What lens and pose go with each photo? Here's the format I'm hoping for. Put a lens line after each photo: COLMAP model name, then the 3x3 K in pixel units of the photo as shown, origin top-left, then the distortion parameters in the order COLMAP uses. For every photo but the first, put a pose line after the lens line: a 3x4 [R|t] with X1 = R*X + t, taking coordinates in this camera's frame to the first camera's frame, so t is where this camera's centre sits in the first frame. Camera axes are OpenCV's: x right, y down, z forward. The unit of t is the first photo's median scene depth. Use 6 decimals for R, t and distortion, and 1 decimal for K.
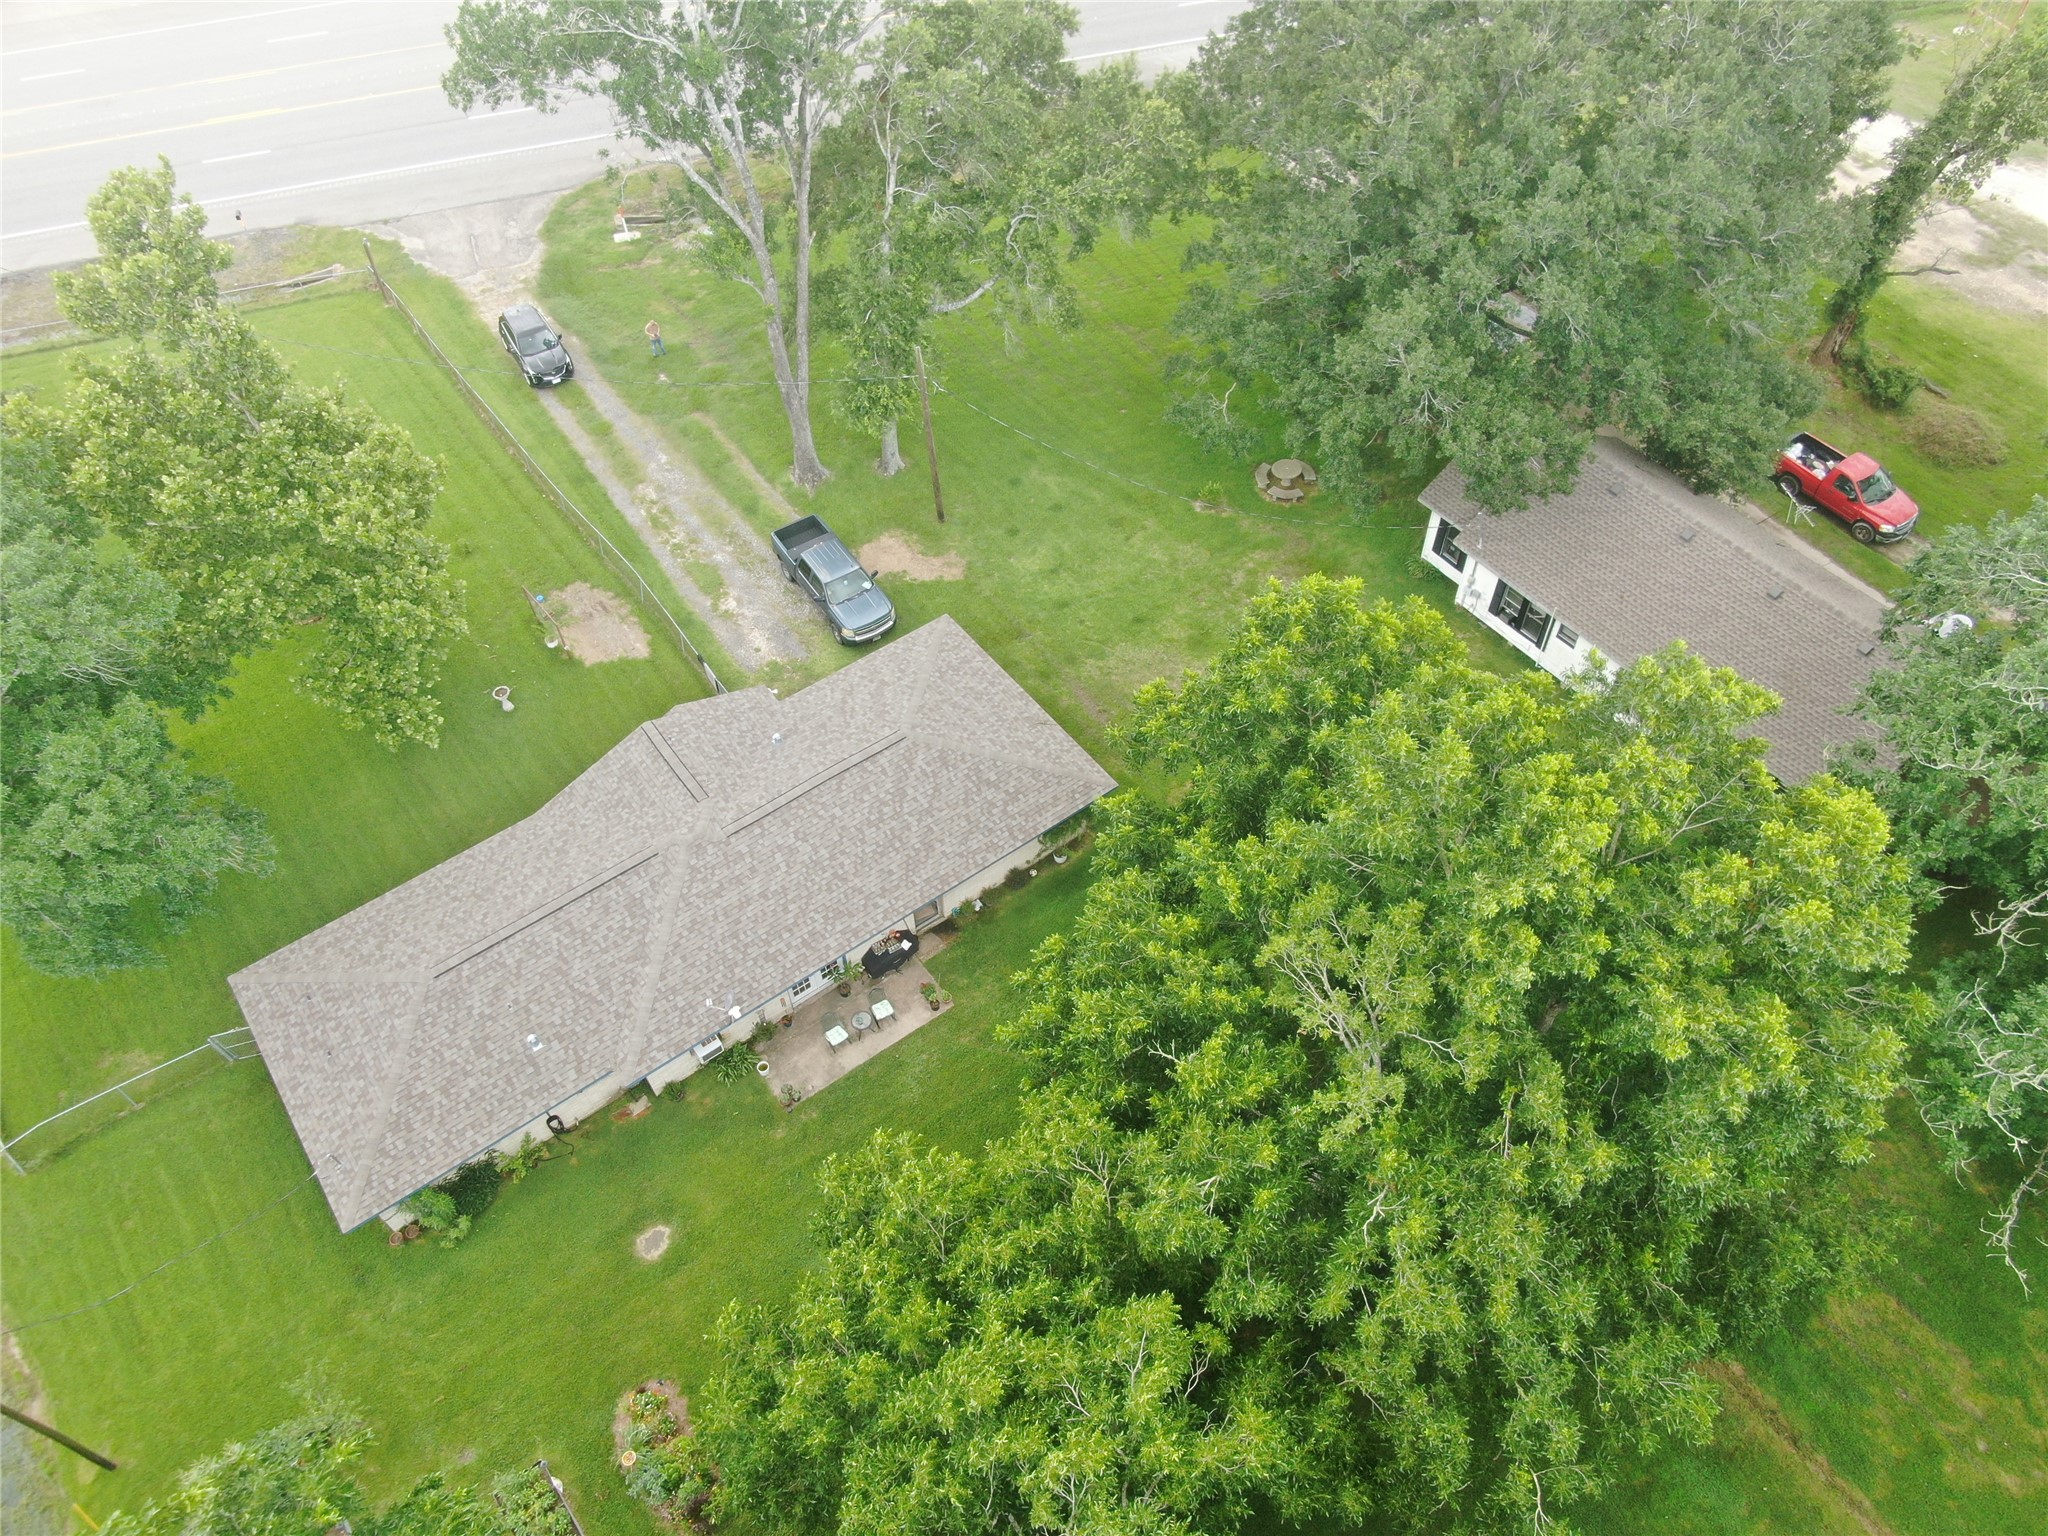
lens RADIAL K [[1463.1, 0, 1022.9], [0, 1463.1, 765.8], [0, 0, 1]] dist [-0.026256, 0.012397]
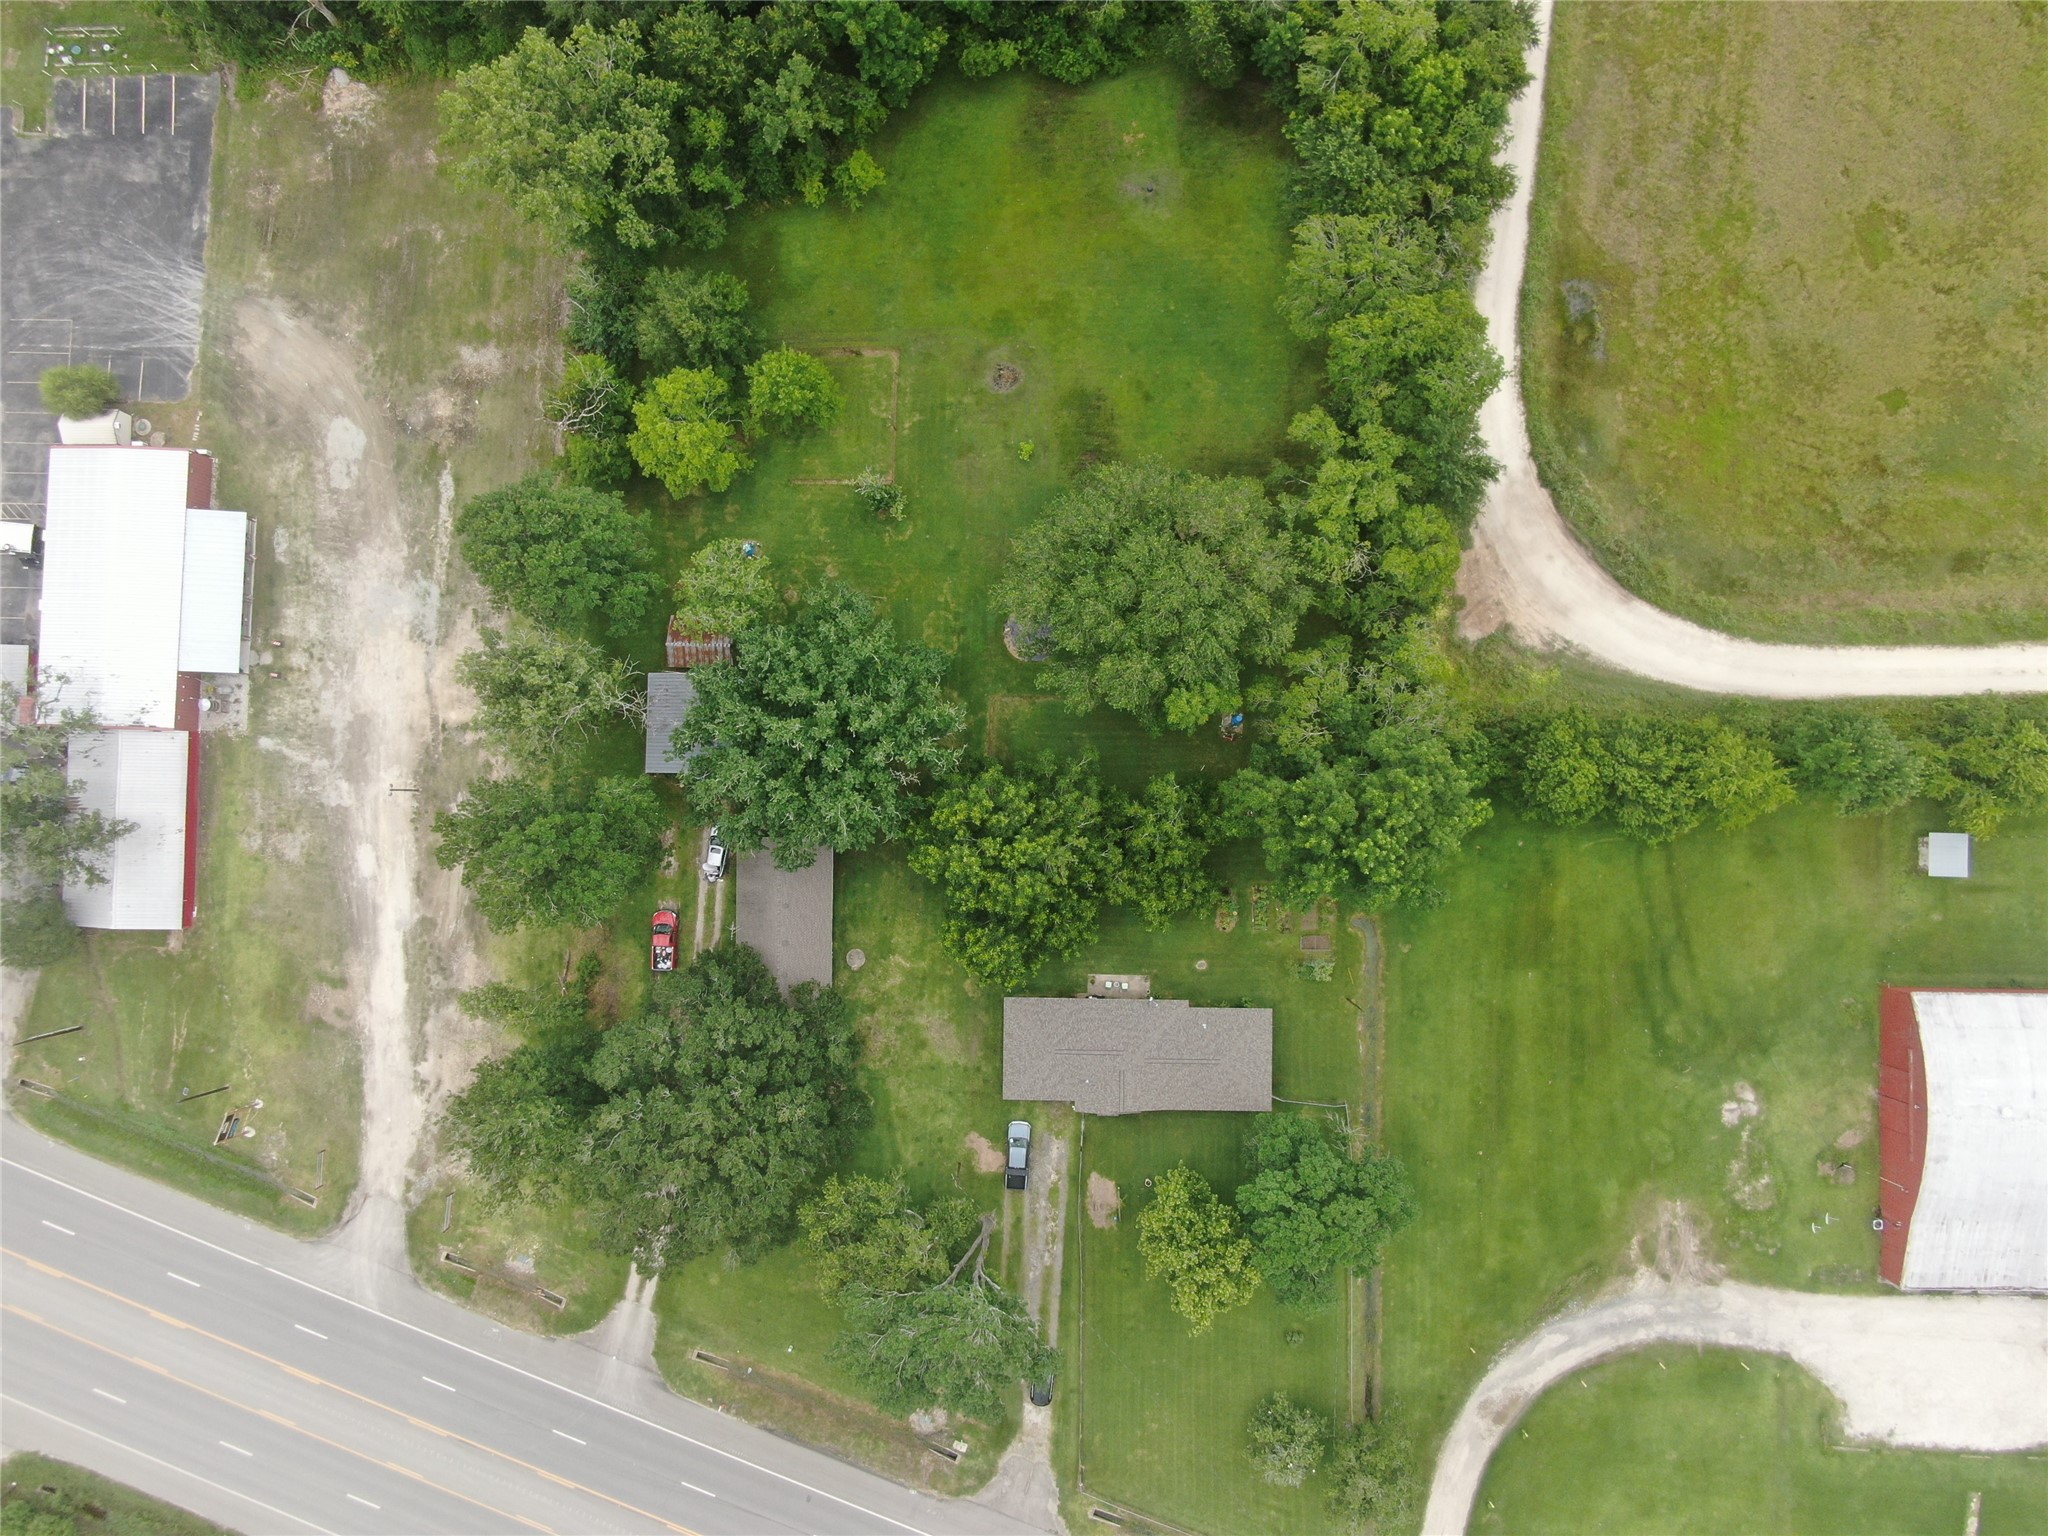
lens RADIAL K [[1463.1, 0, 1022.9], [0, 1463.1, 765.8], [0, 0, 1]] dist [-0.026256, 0.012397]
pose [[-0.795587, -0.602550, 0.063044, 0.114393], [0.499473, -0.593452, 0.631143, -1.364245], [-0.342881, 0.533618, 0.773101, -1.363189]]
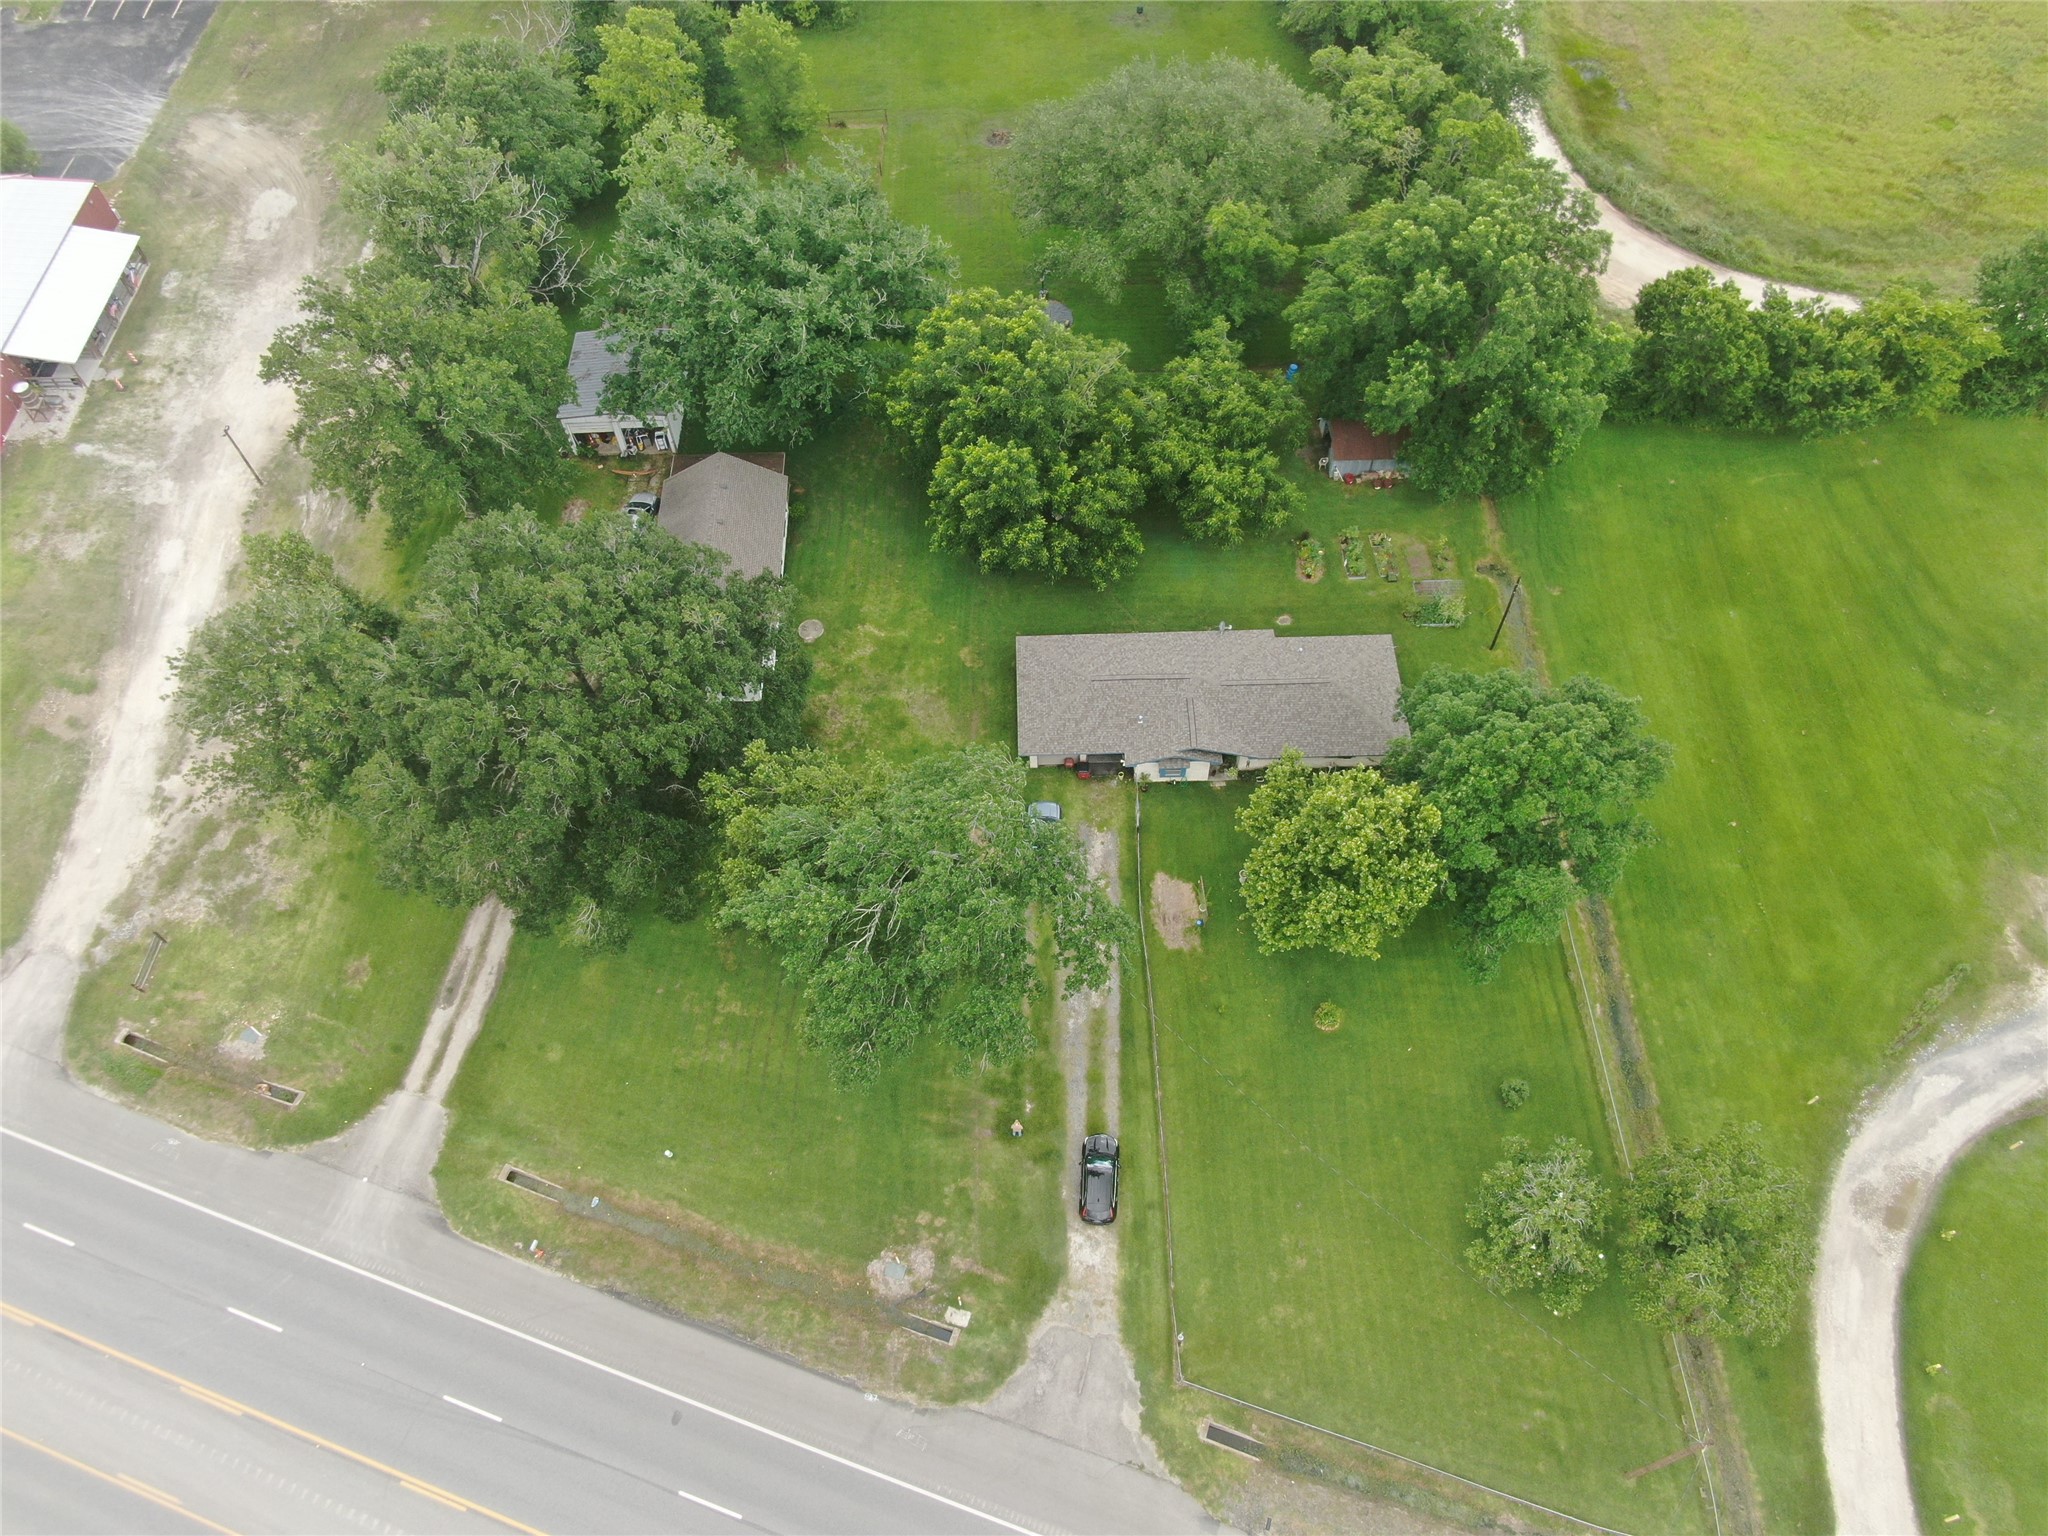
lens RADIAL K [[1461.7, 0, 1024.0], [0, 1461.7, 768.0], [0, 0, 1]] dist [-0.022311, 0.007839]
pose [[-0.812977, -0.468733, 0.345481, -0.670505], [0.477432, -0.196909, 0.856321, -1.605900], [-0.333358, 0.861113, 0.383871, 0.299233]]
